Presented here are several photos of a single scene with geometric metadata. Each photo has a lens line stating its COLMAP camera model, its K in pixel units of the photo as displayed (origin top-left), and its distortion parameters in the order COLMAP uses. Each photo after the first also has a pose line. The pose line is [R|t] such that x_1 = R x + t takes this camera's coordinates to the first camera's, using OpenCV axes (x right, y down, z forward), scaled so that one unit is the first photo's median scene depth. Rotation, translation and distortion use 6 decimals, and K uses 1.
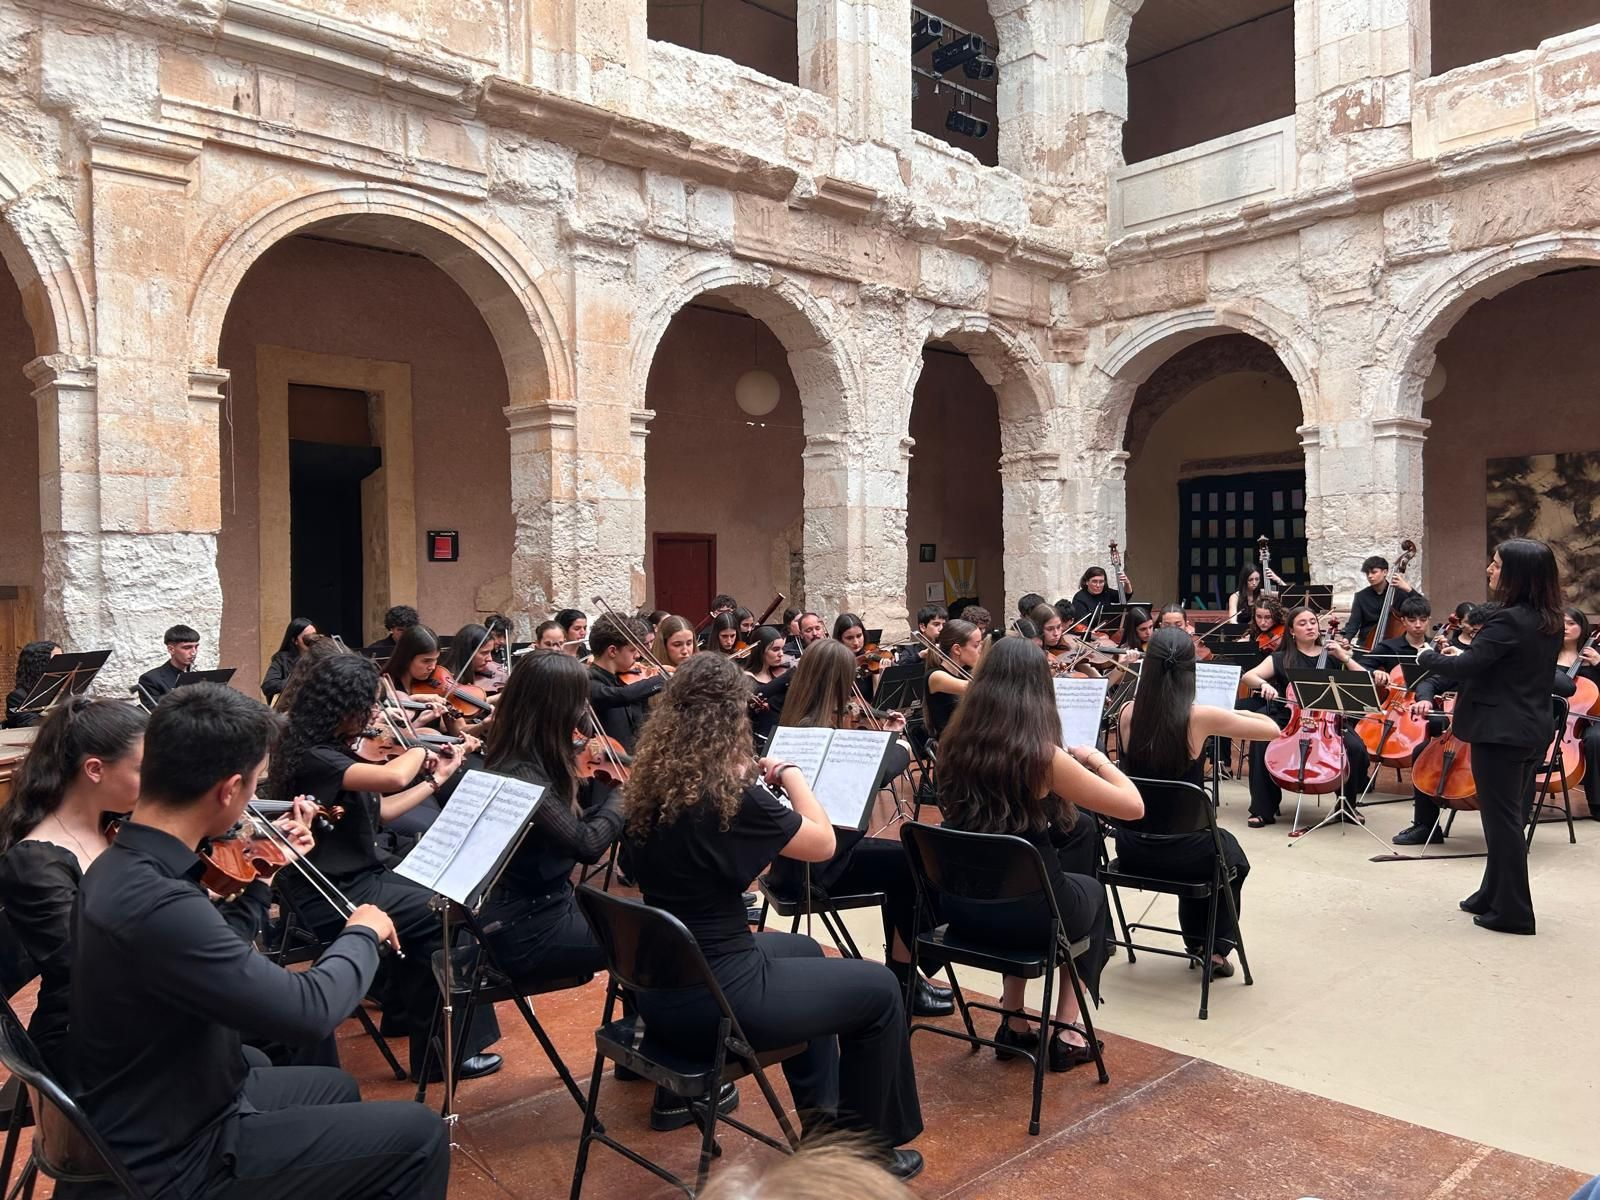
lens RADIAL K [[1209.7, 0, 790.8], [0, 1209.7, 602.8], [0, 0, 1]] dist [0.068319, -0.075056]
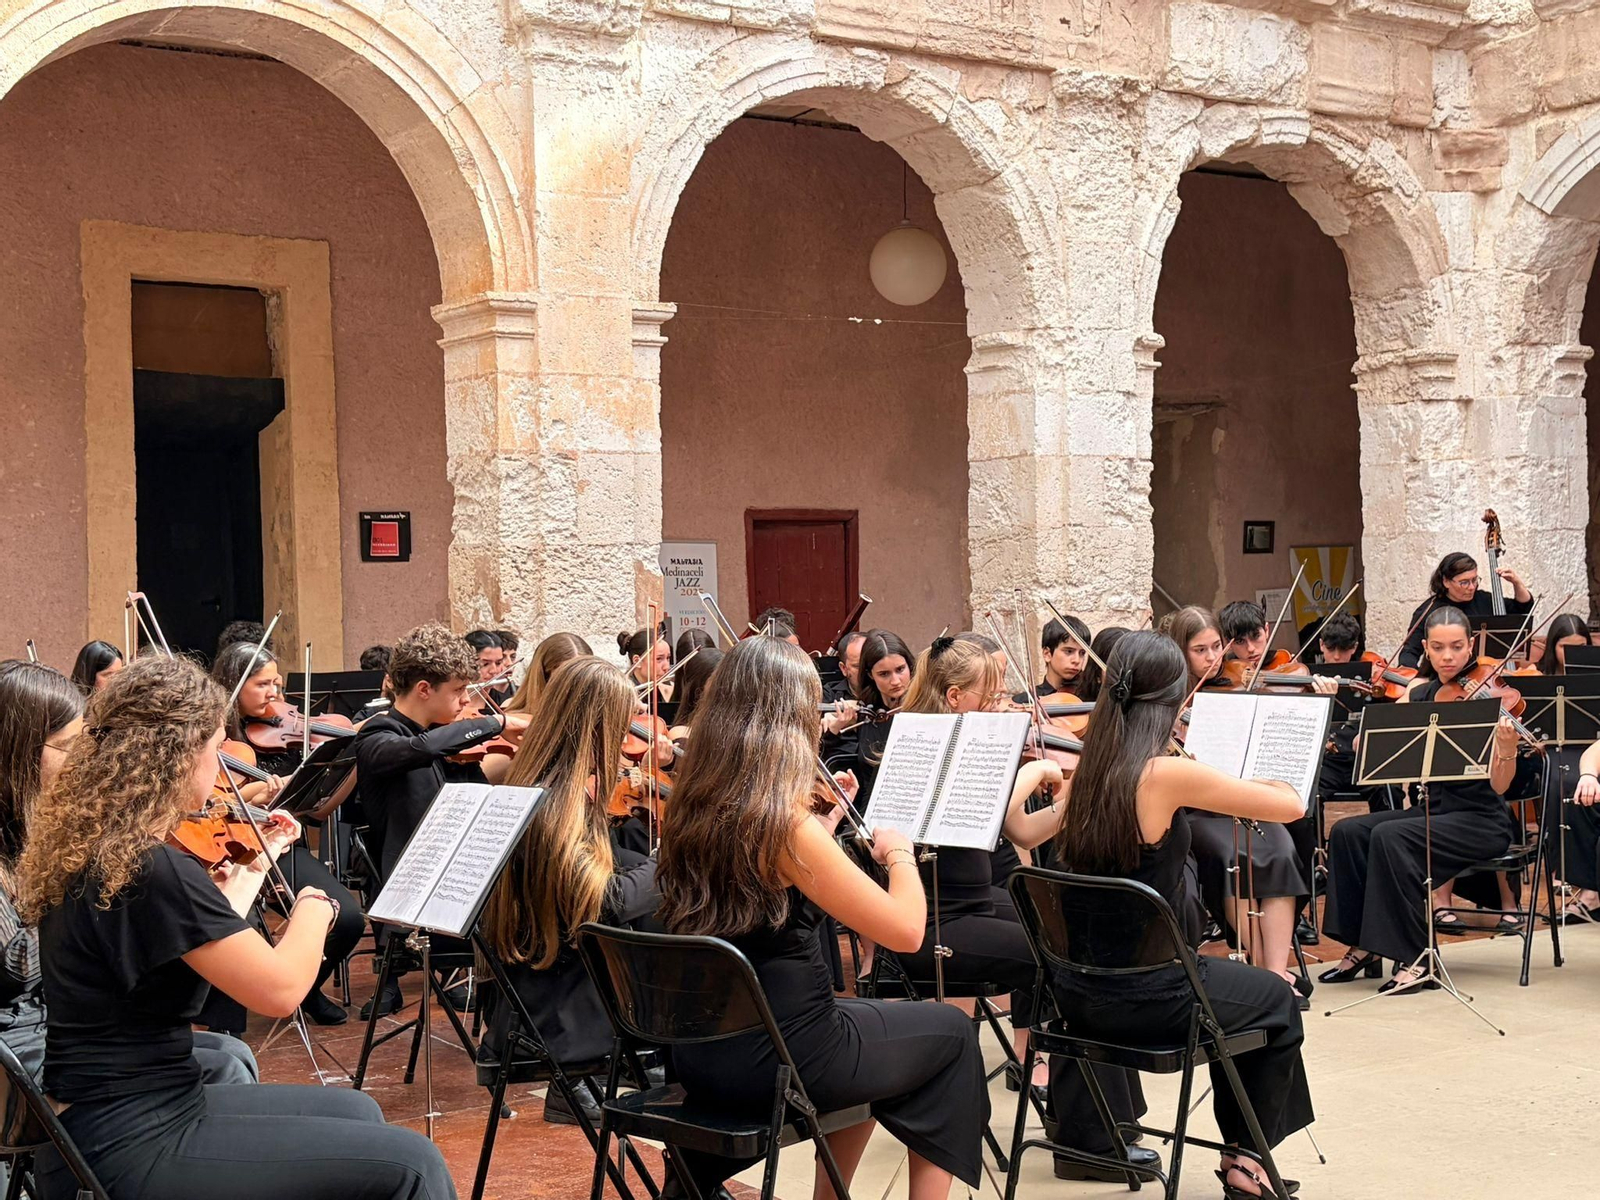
lens RADIAL K [[2135.9, 0, 823.0], [0, 2135.9, 628.1], [0, 0, 1]] dist [0.045686, 0.000000]
pose [[0.986238, -0.010419, -0.165001, 0.124802], [0.009465, 0.999934, -0.006565, 0.009480], [0.165058, 0.004913, 0.986272, -0.029747]]
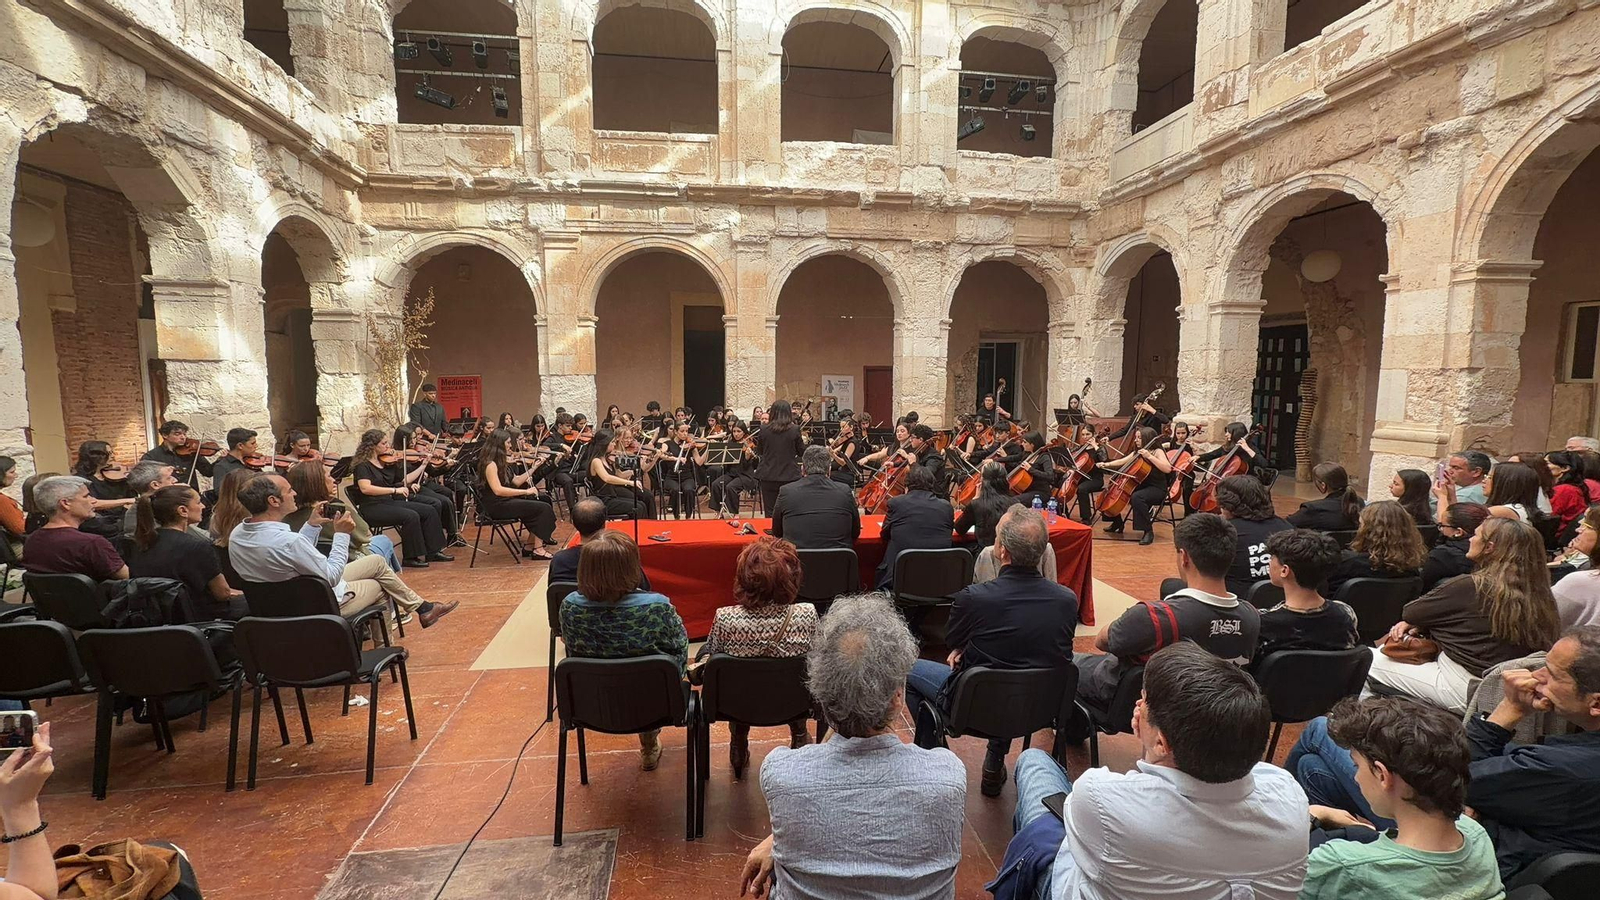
lens RADIAL K [[689.6, 0, 805.0], [0, 689.6, 450.5], [0, 0, 1]] dist [-0.001577, 0.001322]
pose [[0.829849, 0.075813, -0.552814, 0.595825], [-0.026368, 0.994948, 0.096866, -0.036786], [0.557365, -0.065807, 0.827656, -0.022202]]
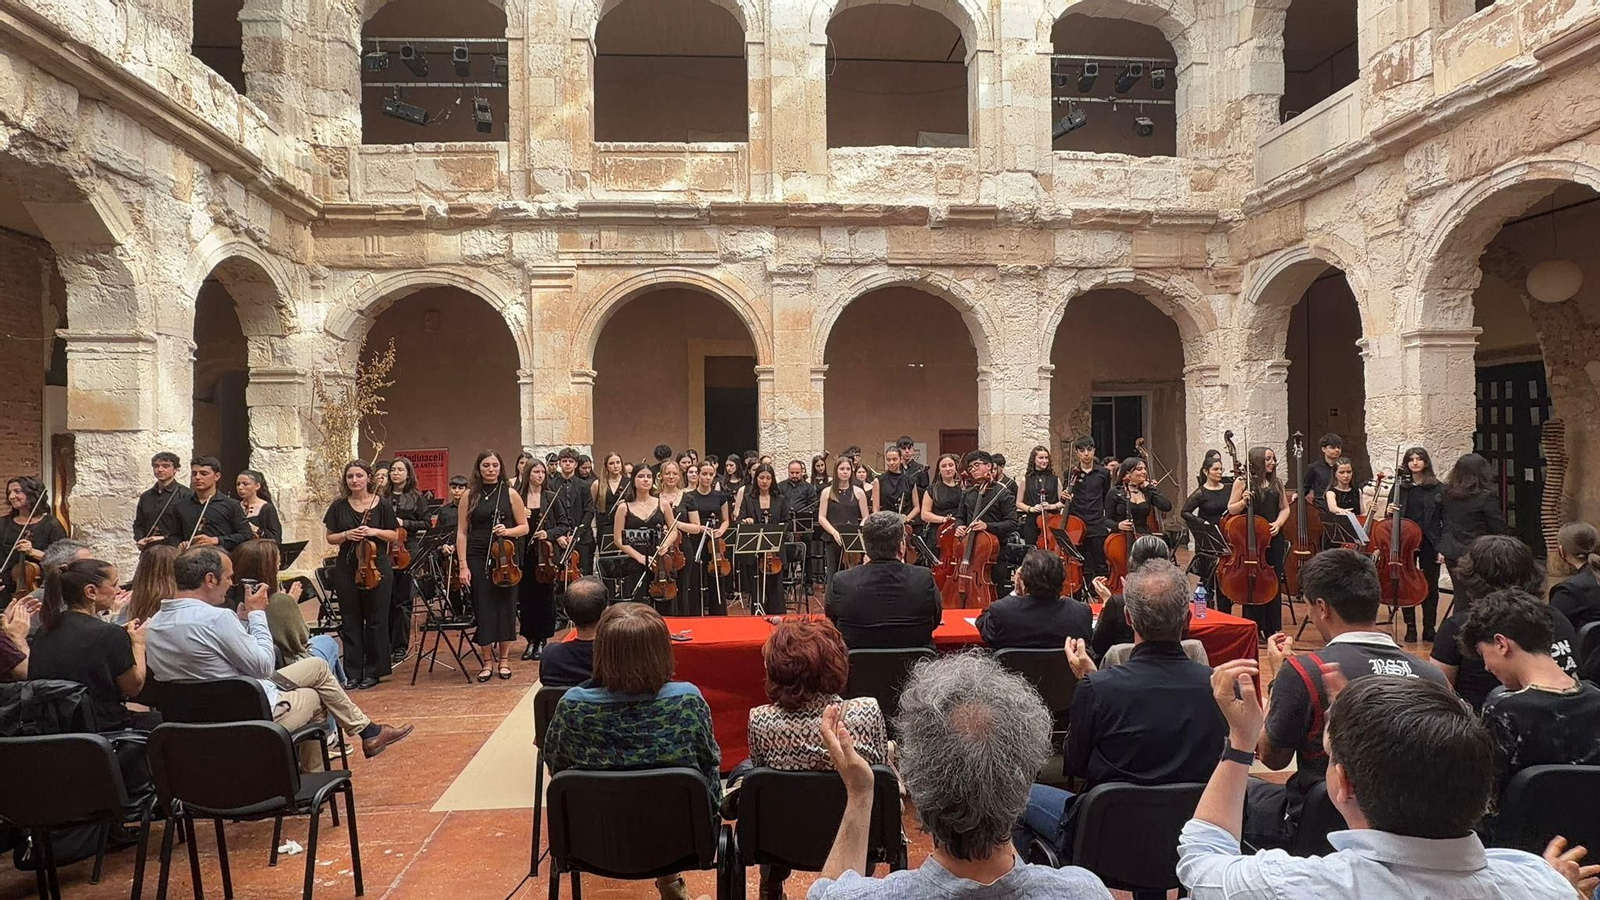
lens RADIAL K [[914.5, 0, 804.8], [0, 914.5, 449.7], [0, 0, 1]] dist [-0.022719, 0.022320]
pose [[0.794169, 0.001755, -0.607695, 0.598873], [-0.010549, 0.999885, -0.010898, -0.025088], [0.607606, 0.015065, 0.794096, -0.029115]]
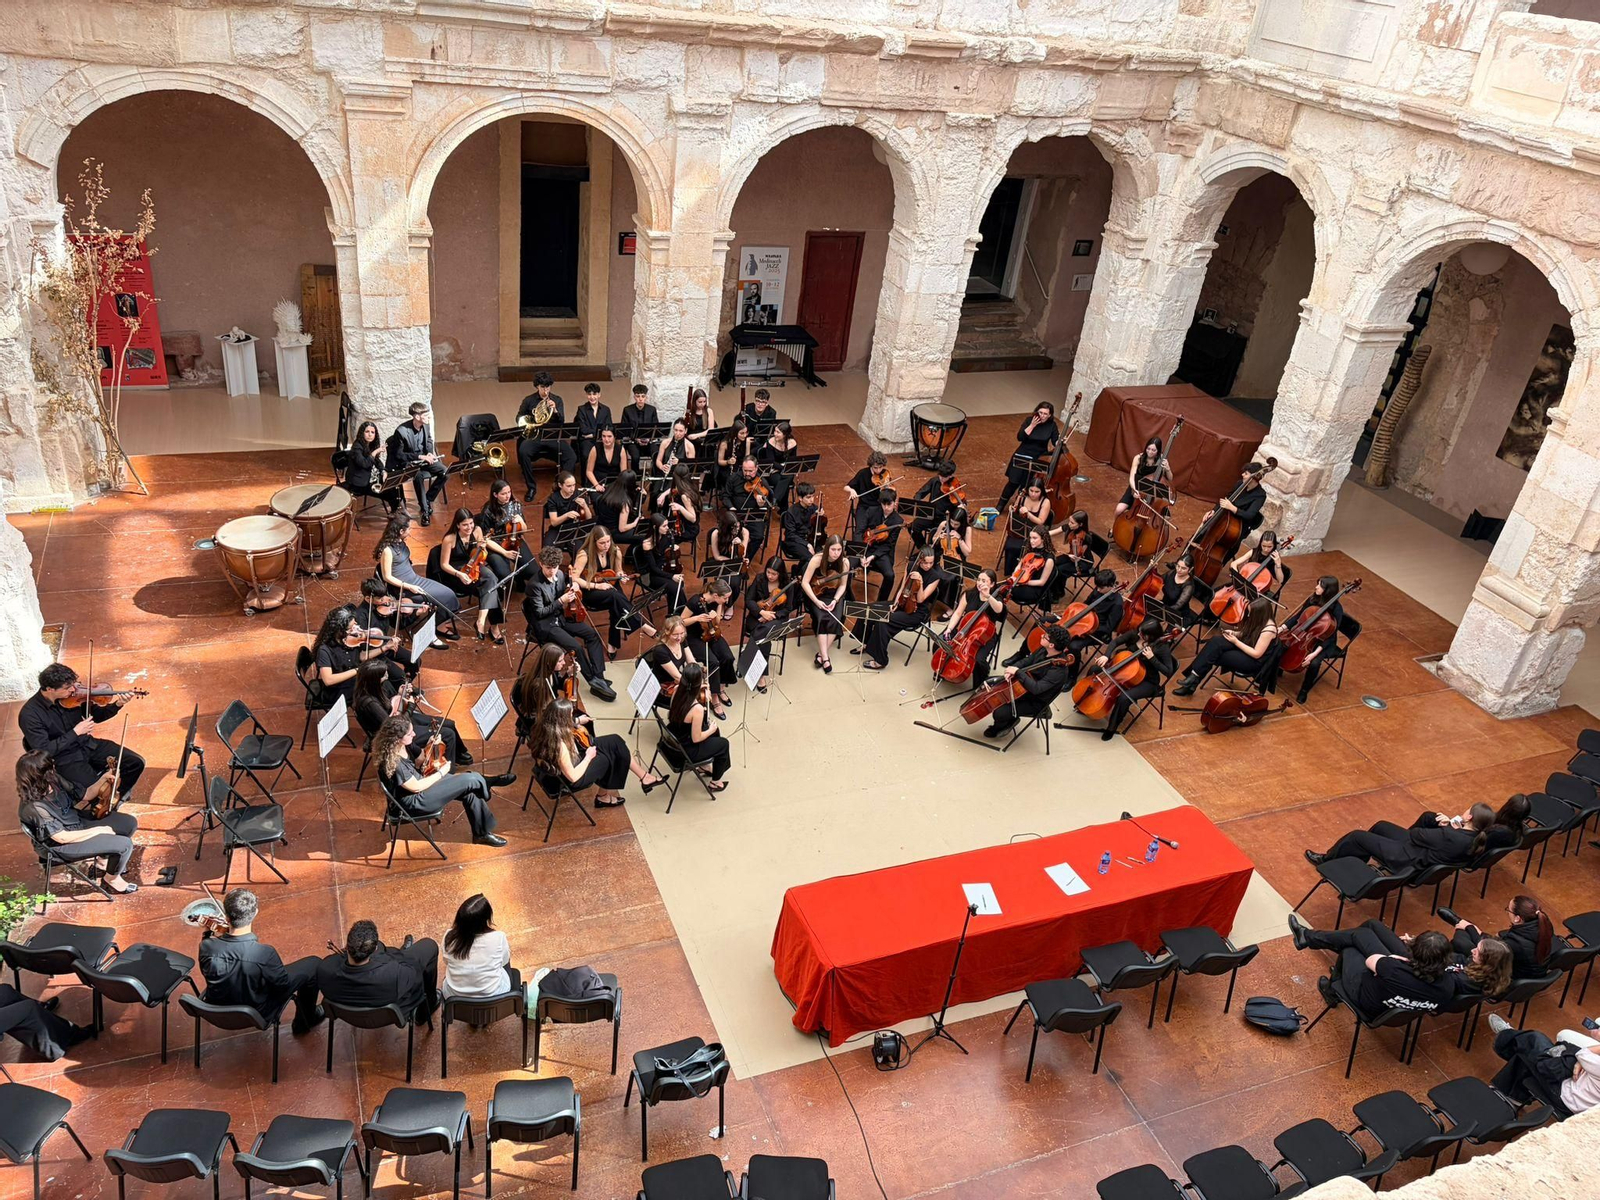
lens RADIAL K [[1209.7, 0, 794.6], [0, 1209.7, 596.2], [0, 0, 1]] dist [0.068319, -0.075056]
pose [[0.928562, 0.282791, -0.240419, 0.372746], [-0.134550, 0.860116, 0.492034, -0.462787], [0.345931, -0.424535, 0.836721, -0.283381]]
